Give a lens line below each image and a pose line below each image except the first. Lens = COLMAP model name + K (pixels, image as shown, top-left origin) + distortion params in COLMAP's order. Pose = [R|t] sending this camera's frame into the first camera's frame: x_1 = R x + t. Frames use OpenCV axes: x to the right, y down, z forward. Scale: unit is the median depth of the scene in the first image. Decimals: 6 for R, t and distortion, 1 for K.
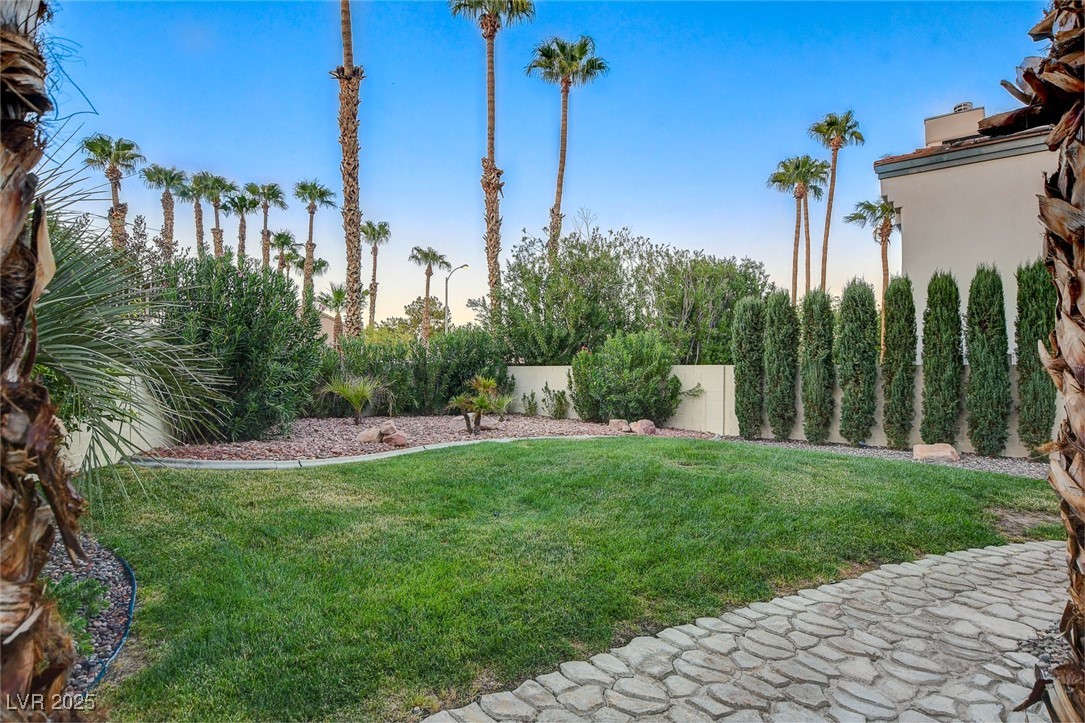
lens RADIAL K [[591.7, 0, 542.1], [0, 591.7, 362.9], [0, 0, 1]] dist [0.002563, 0.000360]
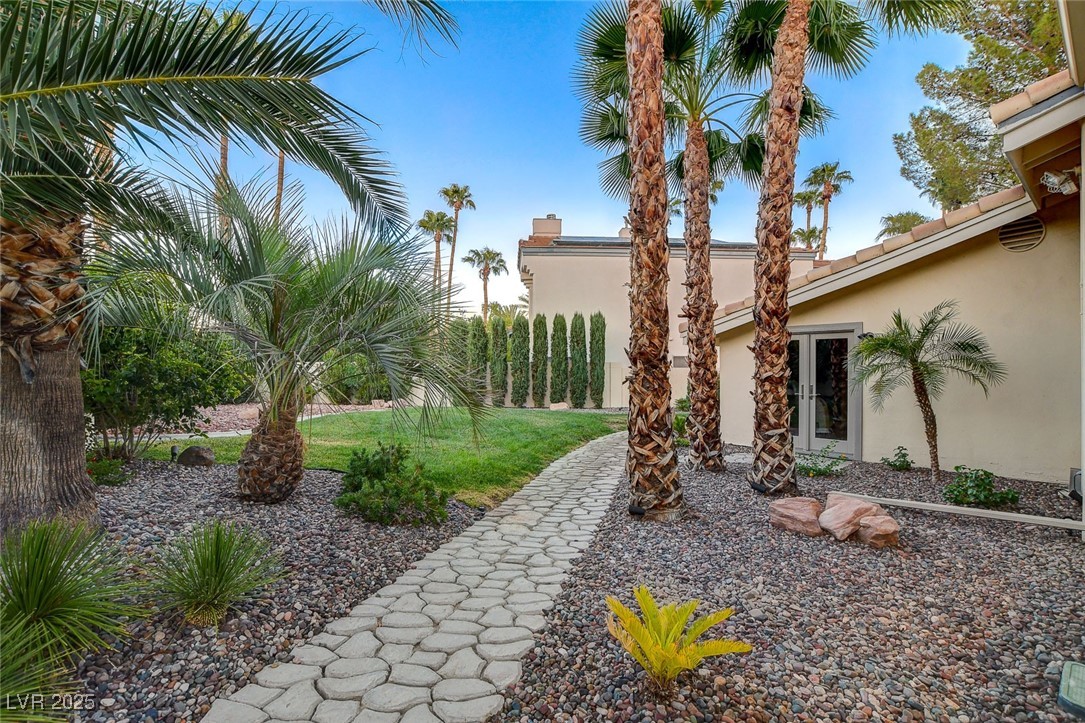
lens RADIAL K [[501.6, 0, 543.0], [0, 501.6, 362.5], [0, 0, 1]] dist [-0.000667, -0.000010]
pose [[0.773048, 0.003267, 0.634339, -0.378824], [-0.006534, 0.999975, 0.002813, -0.000323], [-0.634314, -0.006319, 0.773049, -0.212155]]
